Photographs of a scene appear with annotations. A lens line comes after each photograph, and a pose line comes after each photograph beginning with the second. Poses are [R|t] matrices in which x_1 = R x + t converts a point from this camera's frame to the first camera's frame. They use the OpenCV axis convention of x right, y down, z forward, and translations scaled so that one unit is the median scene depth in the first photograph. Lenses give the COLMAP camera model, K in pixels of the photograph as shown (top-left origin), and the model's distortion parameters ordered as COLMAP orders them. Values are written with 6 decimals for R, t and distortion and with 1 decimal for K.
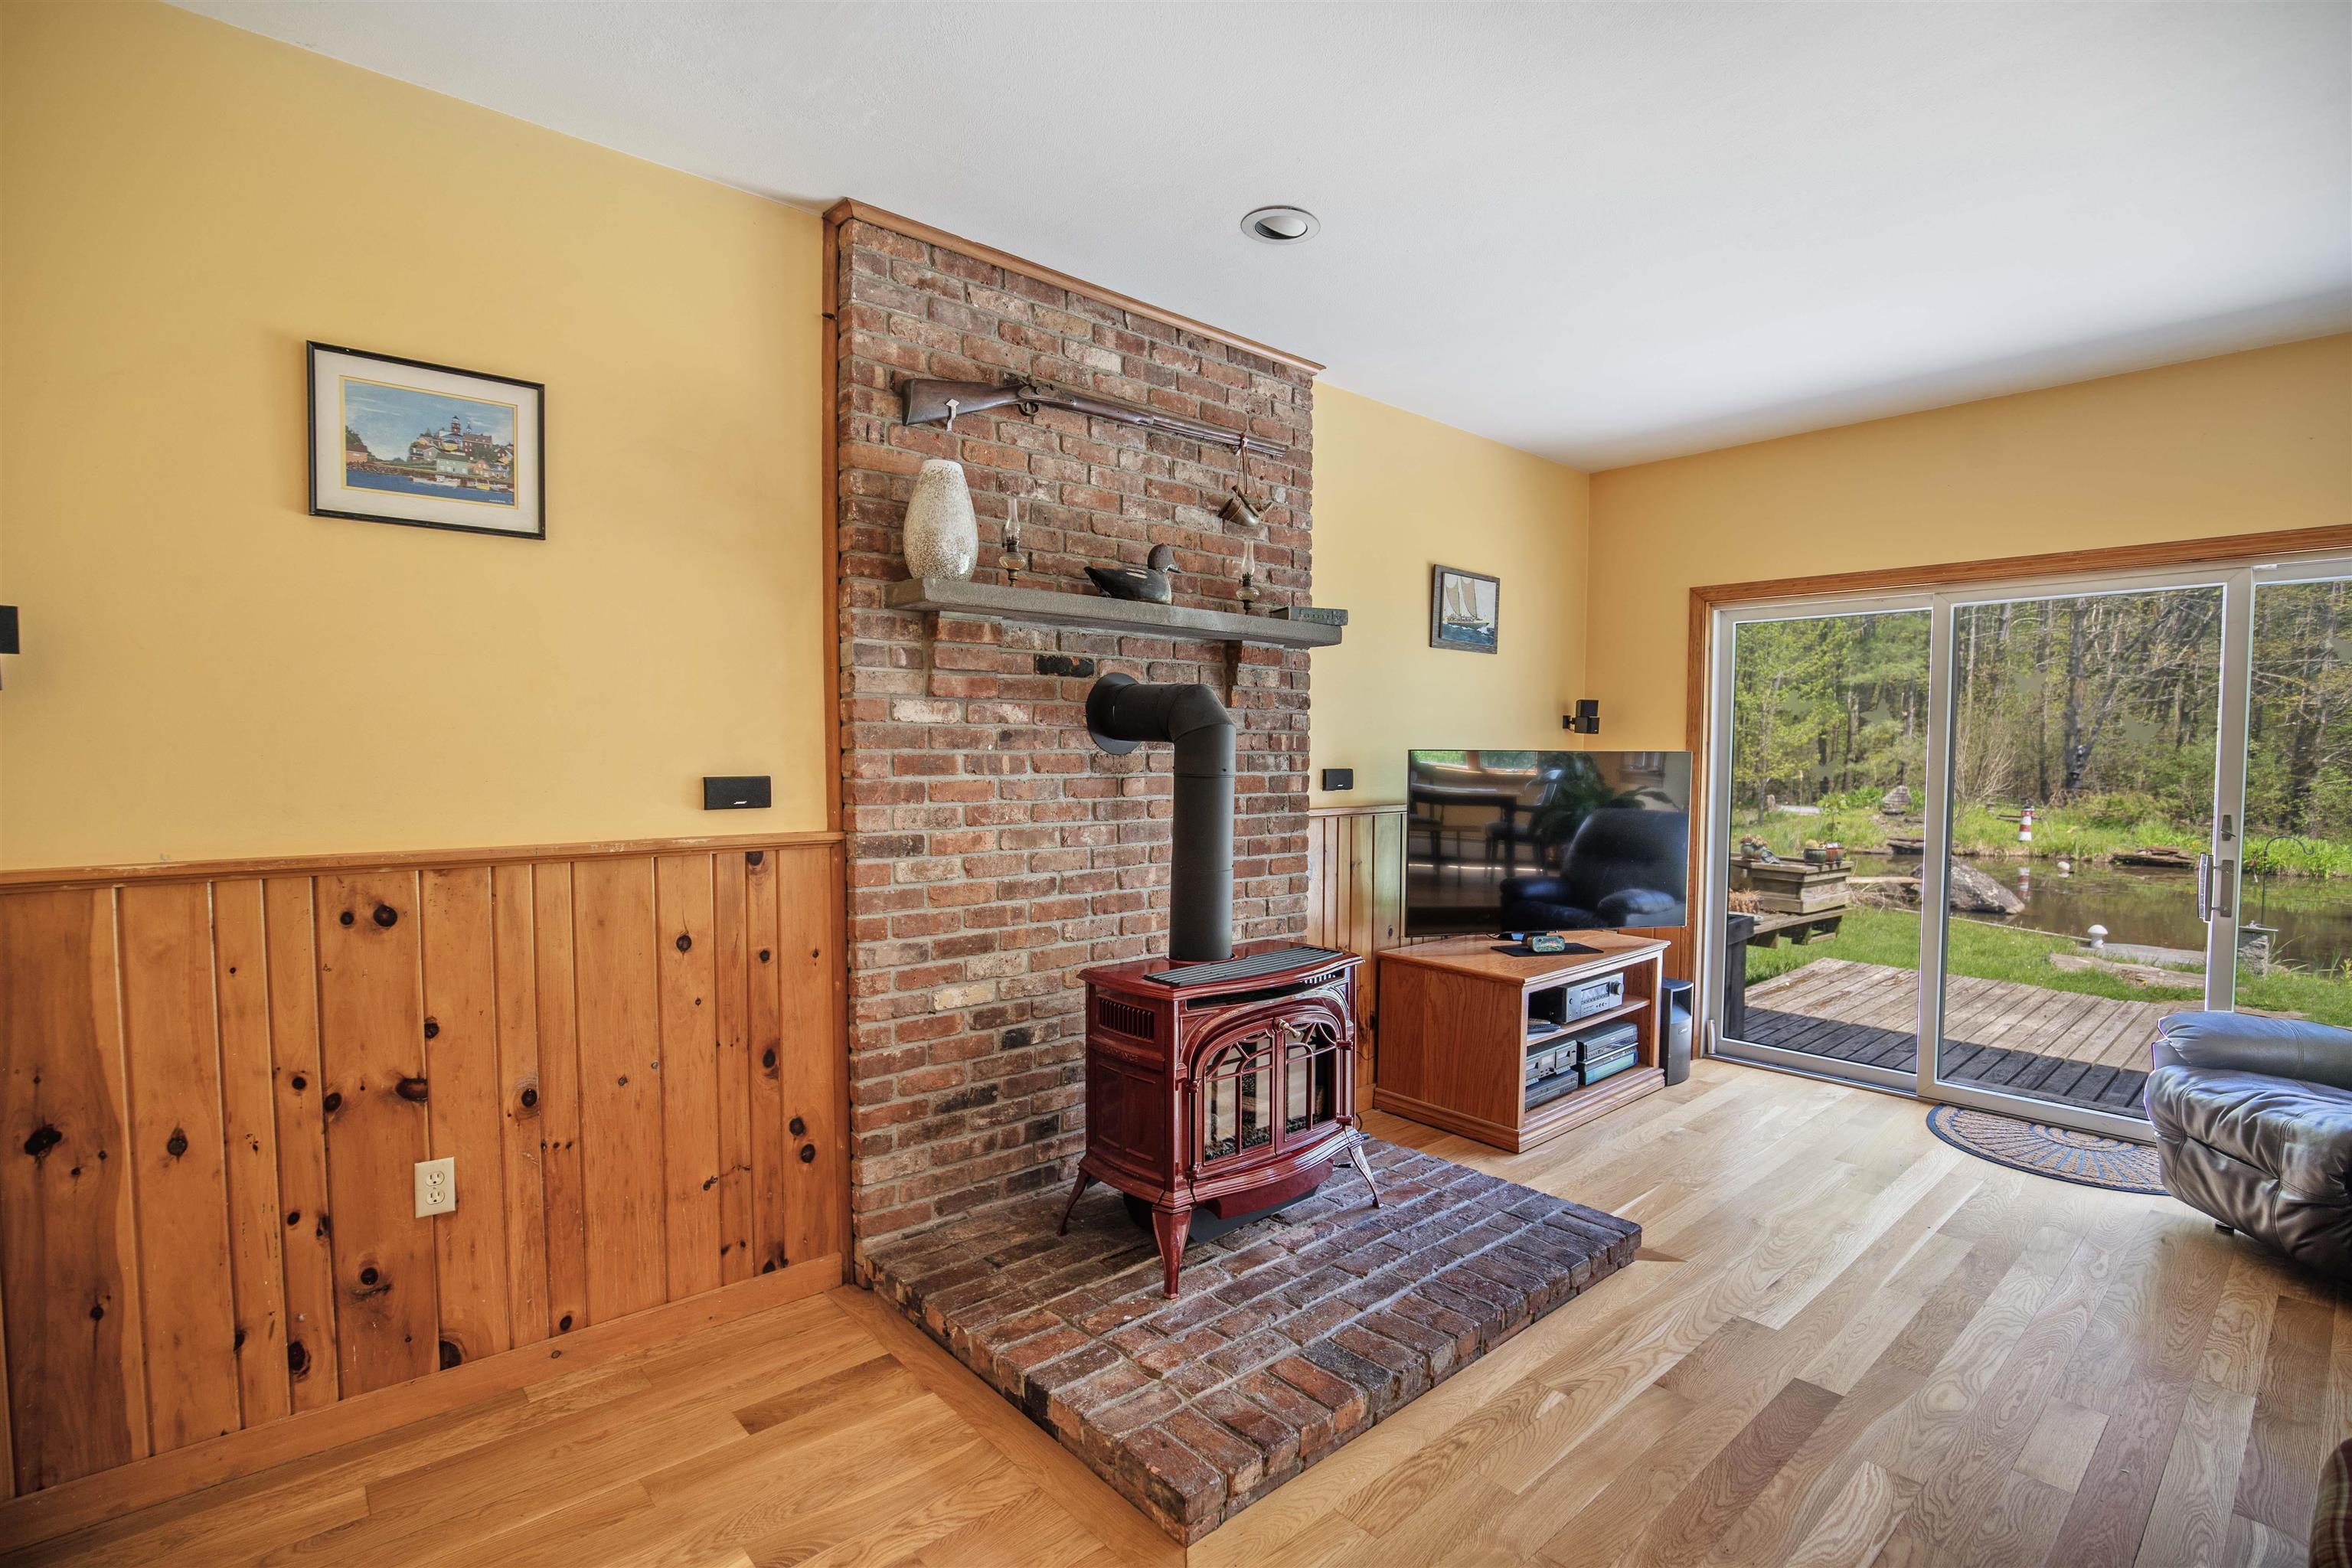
lens RADIAL K [[1083.7, 0, 1175.8], [0, 1083.7, 800.1], [0, 0, 1]] dist [-0.028352, 0.001578]
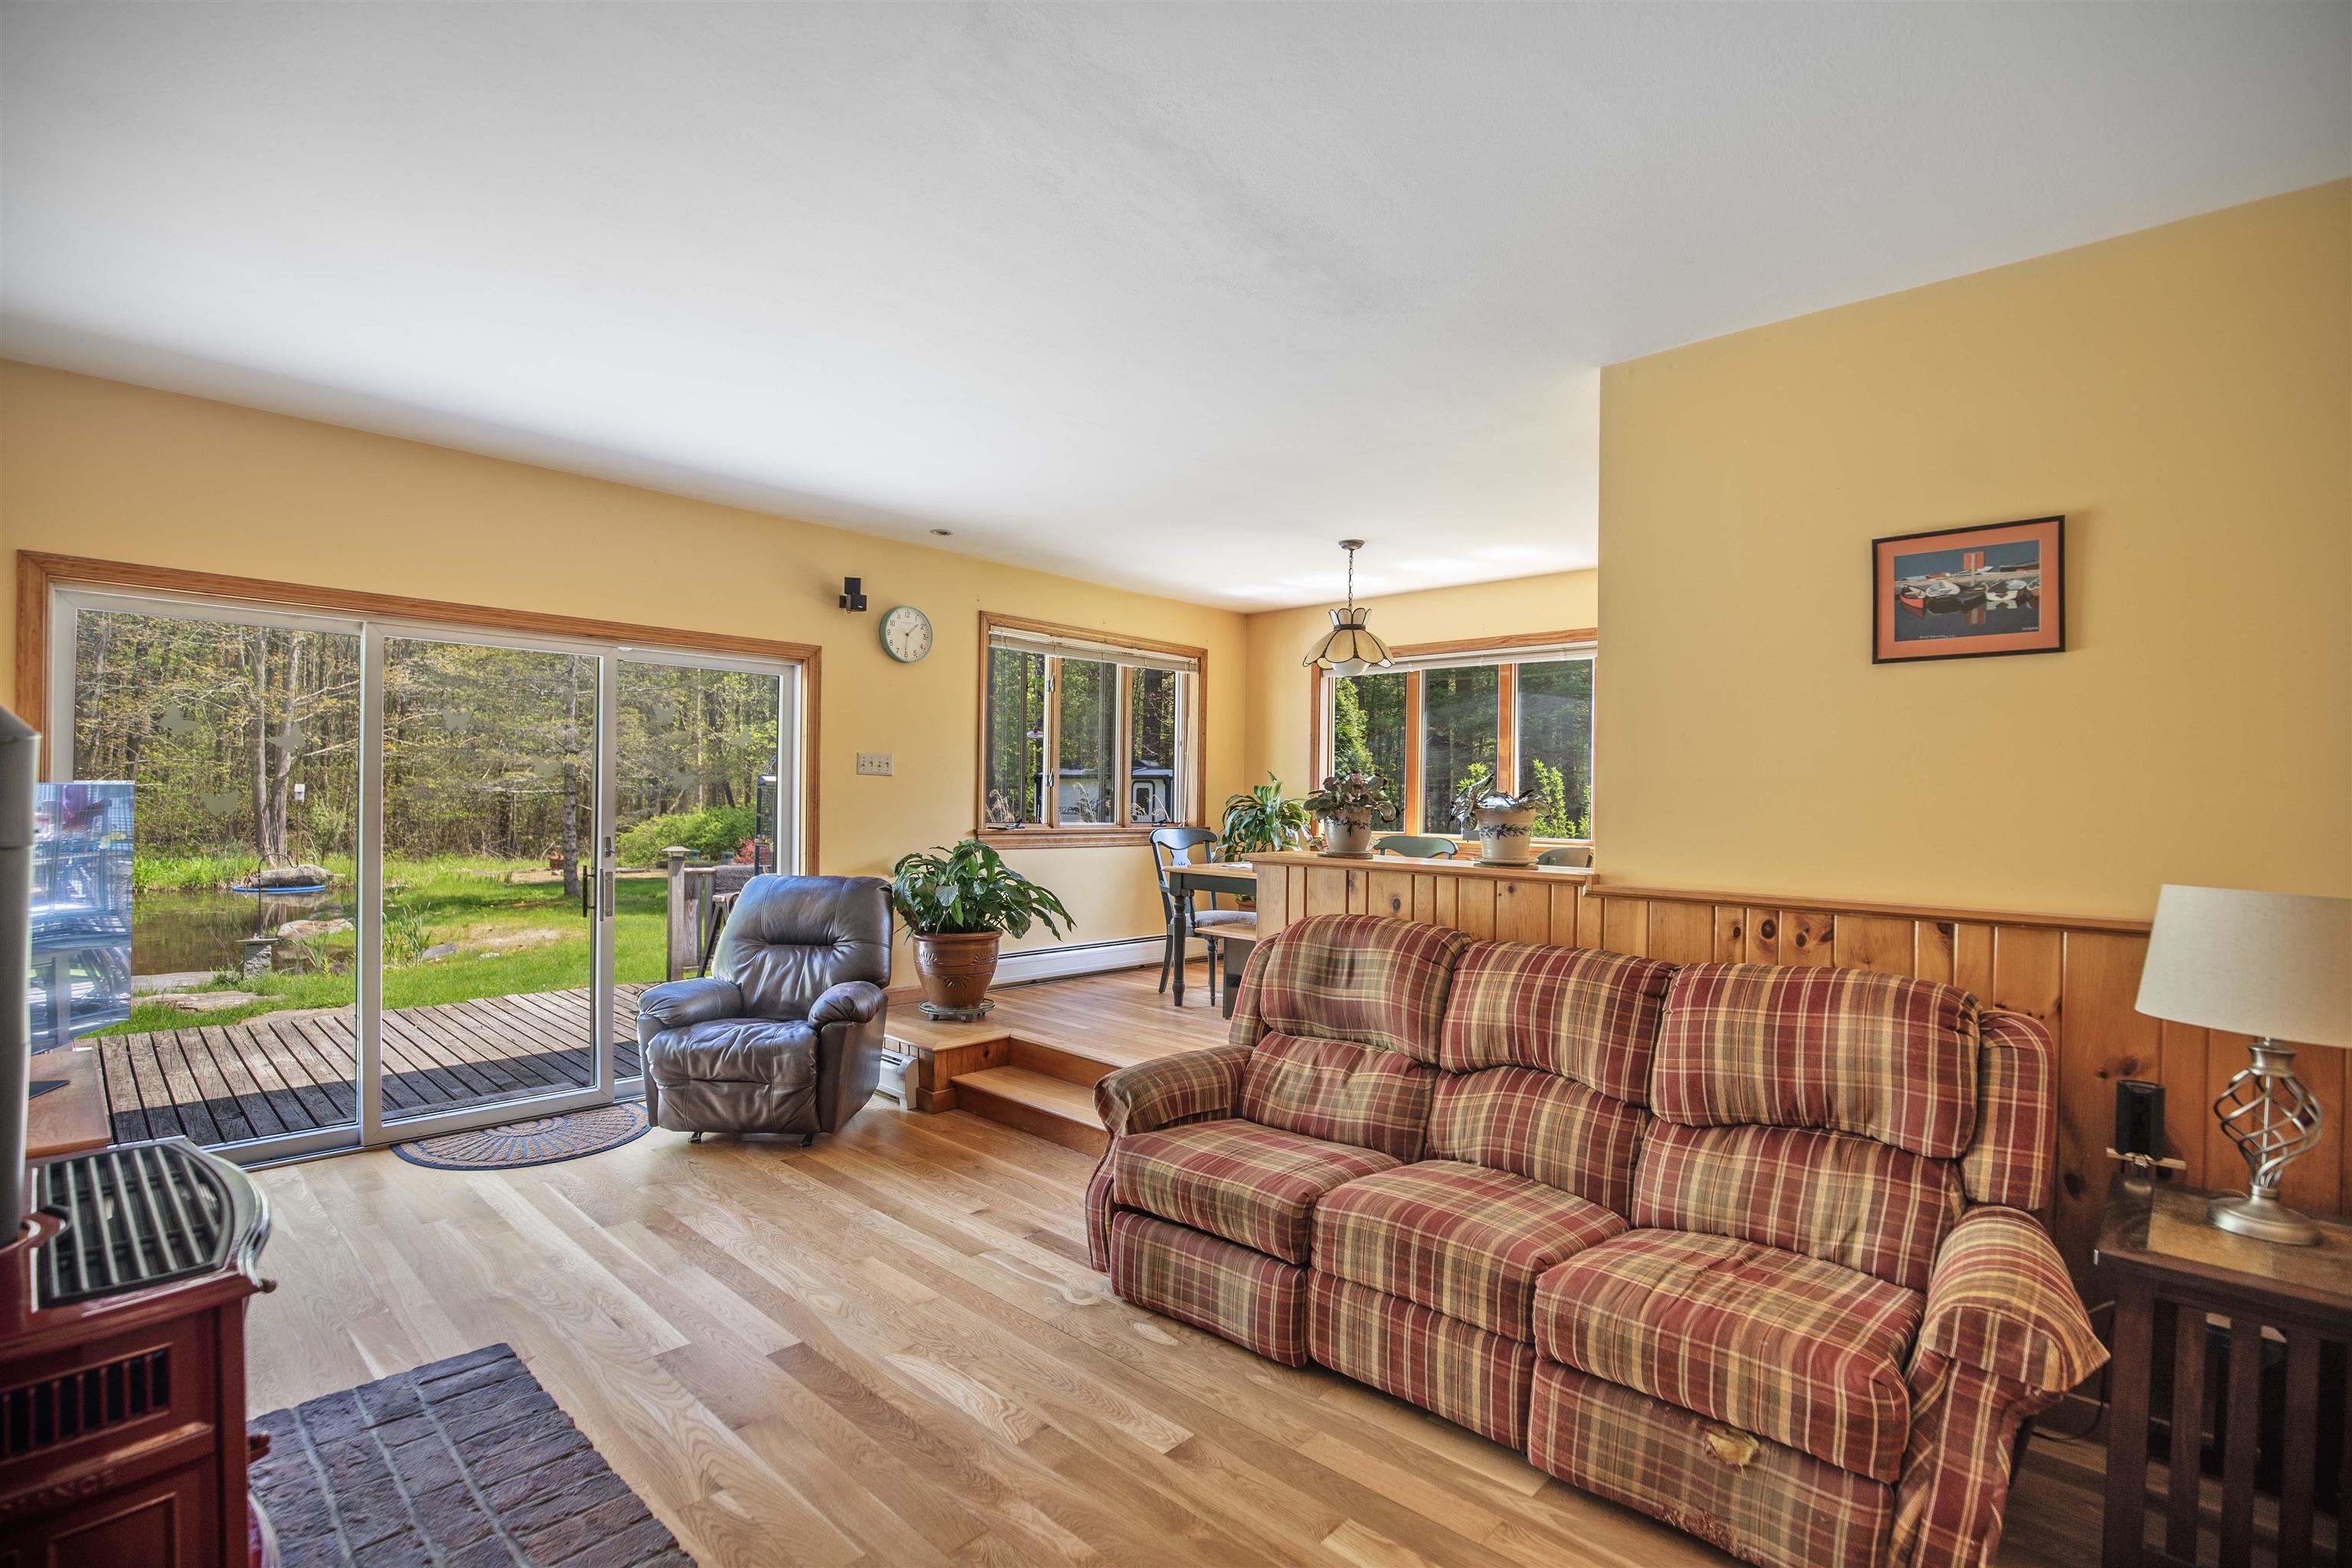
lens RADIAL K [[1083.7, 0, 1175.8], [0, 1083.7, 800.1], [0, 0, 1]] dist [-0.028352, 0.001578]
pose [[-0.099567, -0.010759, 0.994973, -0.449269], [0.027252, 0.999537, 0.013536, -0.035380], [-0.994658, 0.028462, -0.099228, 0.518044]]
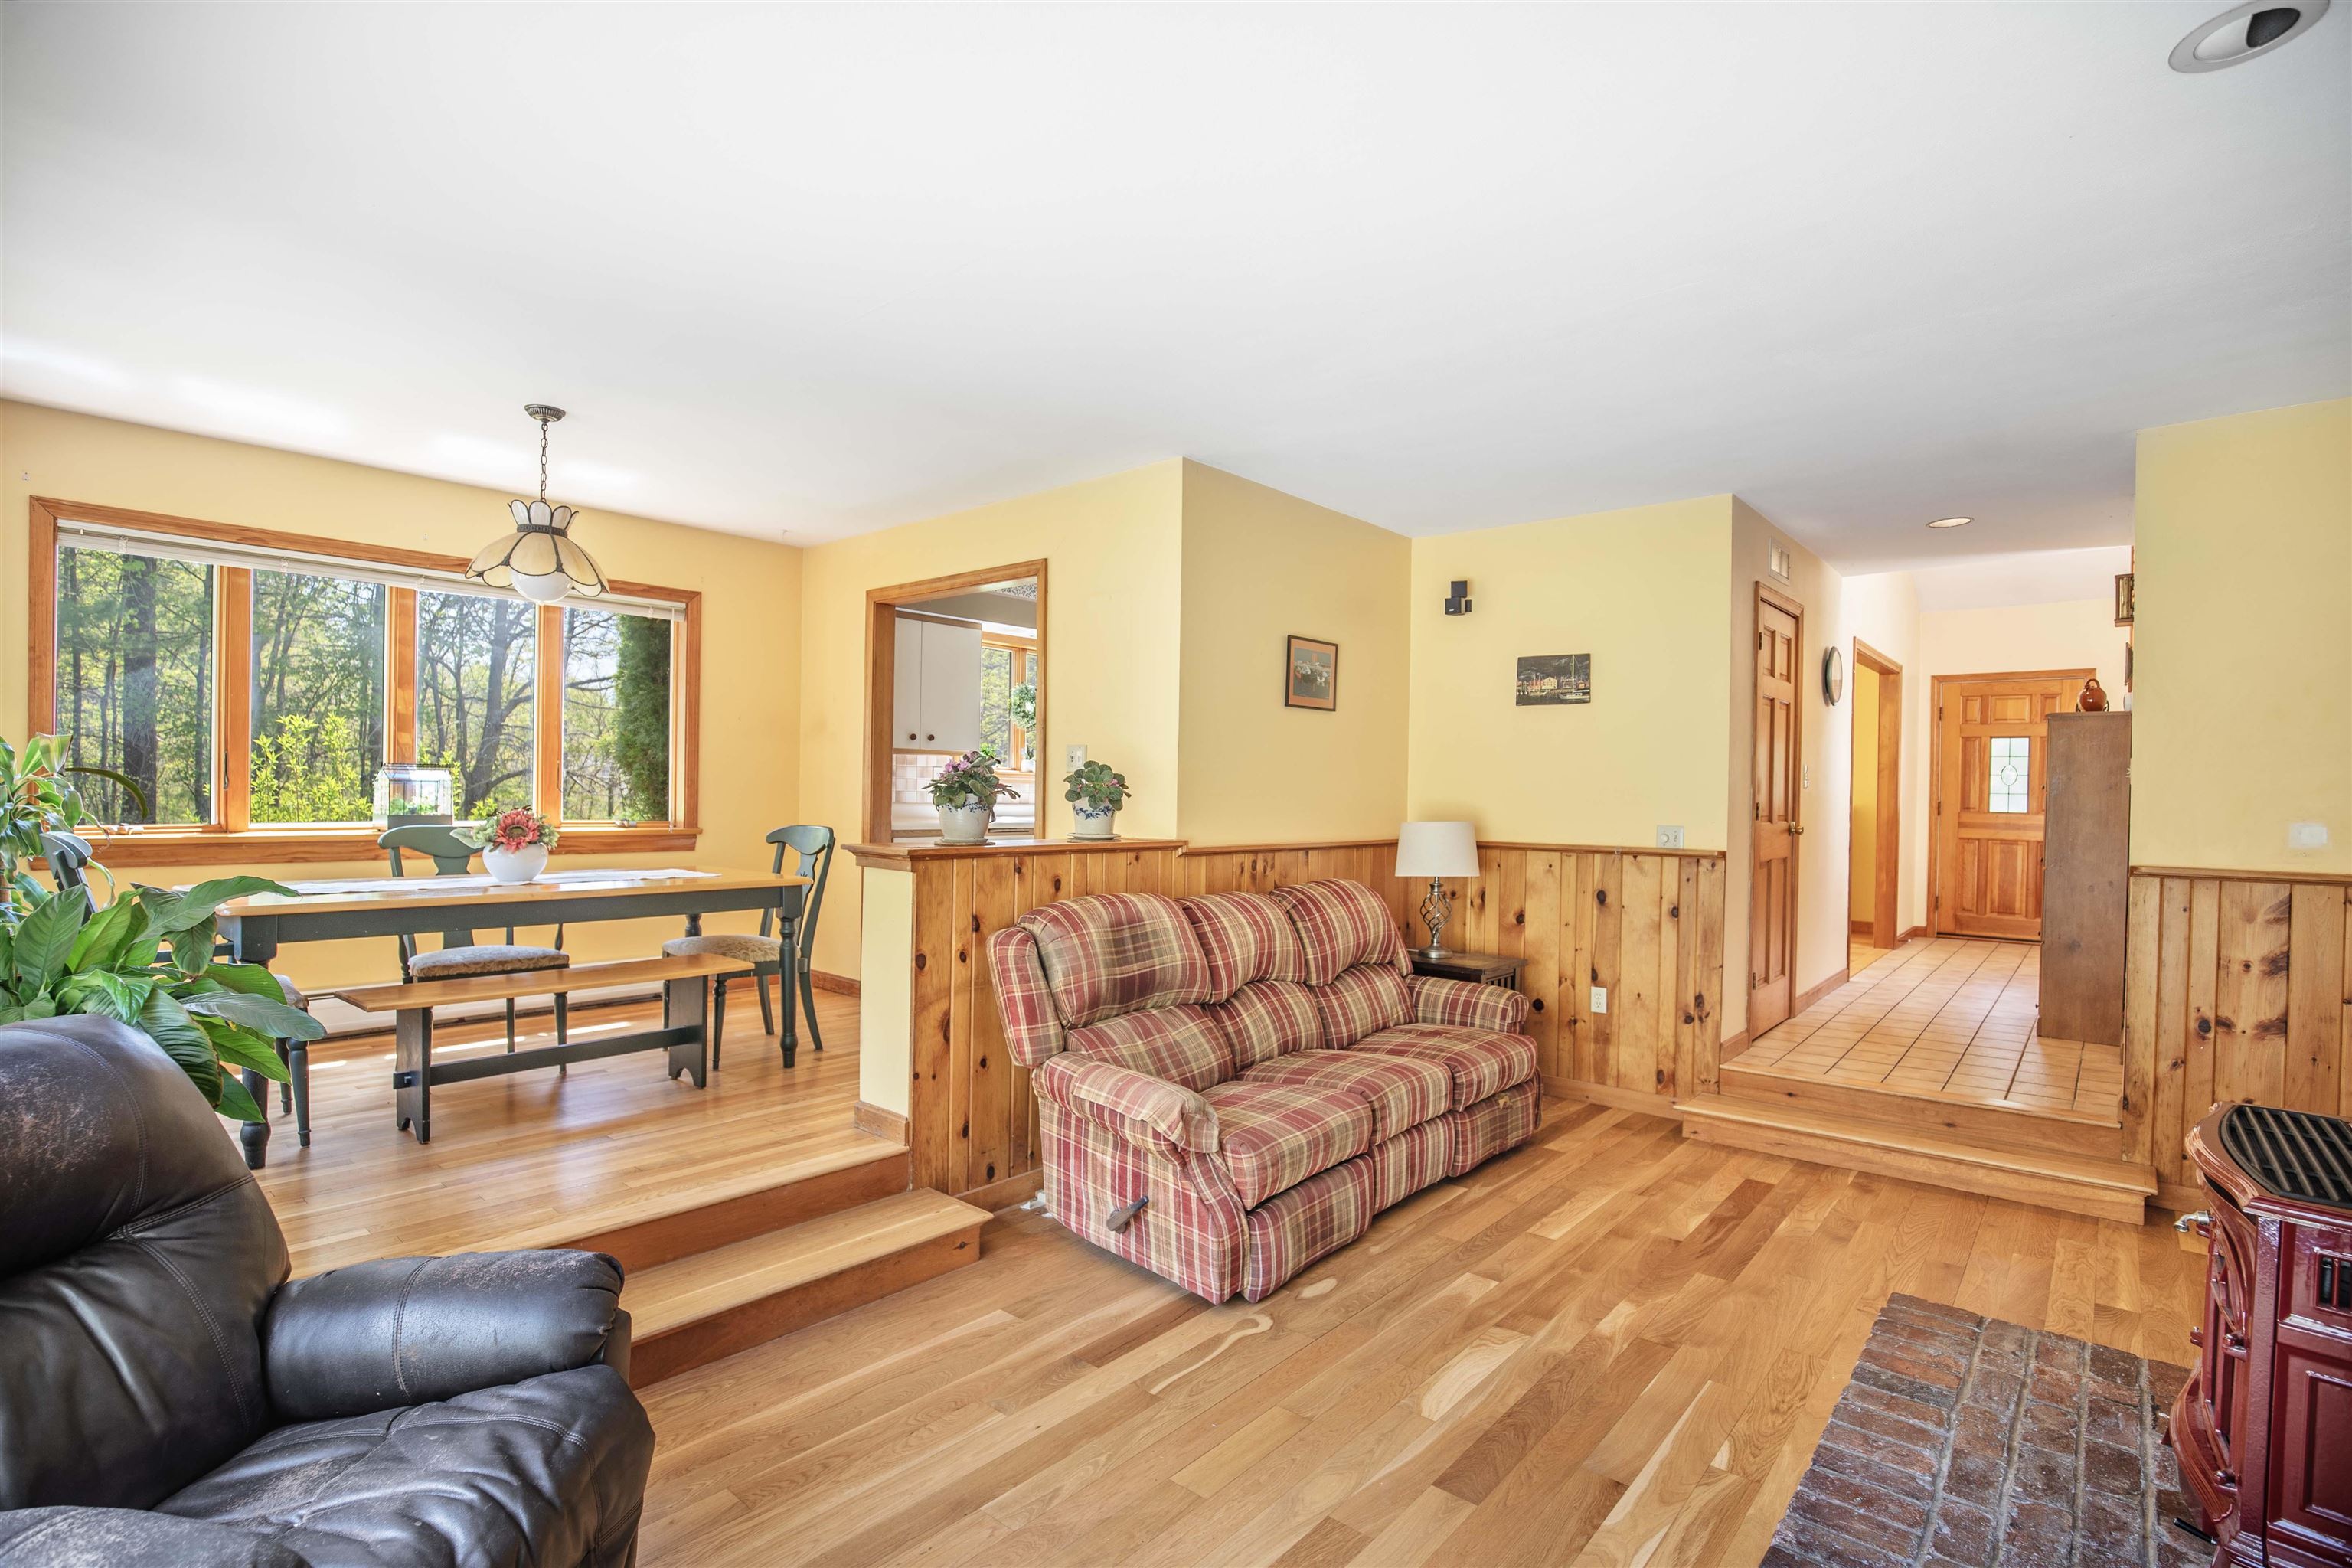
lens RADIAL K [[1109.5, 0, 1182.6], [0, 1109.5, 802.0], [0, 0, 1]] dist [-0.032055, 0.000633]
pose [[-0.989864, -0.018233, -0.140842, 0.755393], [-0.025377, 0.998472, 0.049091, -0.057248], [0.139732, 0.052168, -0.988814, 1.426095]]
